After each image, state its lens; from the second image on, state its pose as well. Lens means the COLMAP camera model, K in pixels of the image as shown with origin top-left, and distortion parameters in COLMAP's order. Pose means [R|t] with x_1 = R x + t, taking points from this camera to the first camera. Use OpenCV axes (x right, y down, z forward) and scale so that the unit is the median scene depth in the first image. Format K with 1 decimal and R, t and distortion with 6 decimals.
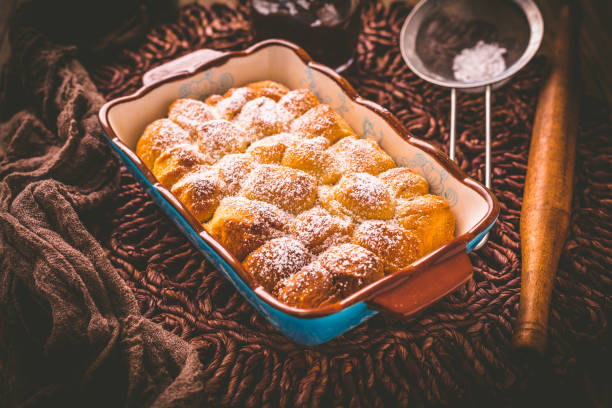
lens RADIAL K [[956.5, 0, 306.0], [0, 956.5, 204.0], [0, 0, 1]] dist [0.000133, 0.014955]
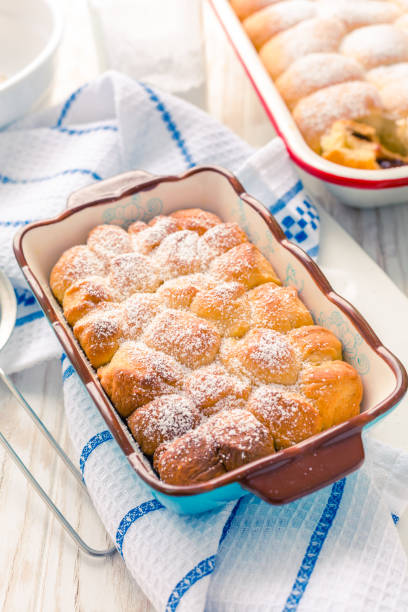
lens RADIAL K [[956.5, 0, 204.0], [0, 956.5, 306.0], [0, 0, 1]] dist [0.000133, 0.014955]
pose [[0.986413, 0.089324, -0.137880, 0.124361], [-0.080562, 0.994435, 0.067884, -0.115787], [0.143177, -0.055854, 0.988120, 0.068370]]
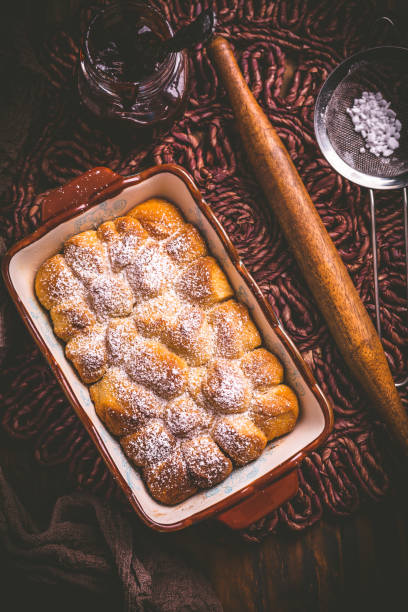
lens RADIAL K [[956.5, 0, 204.0], [0, 956.5, 306.0], [0, 0, 1]] dist [0.000133, 0.014955]
pose [[0.994523, 0.100146, 0.029921, -0.013675], [-0.096668, 0.772460, 0.627663, -0.839712], [0.039745, -0.627117, 0.777910, 0.134525]]
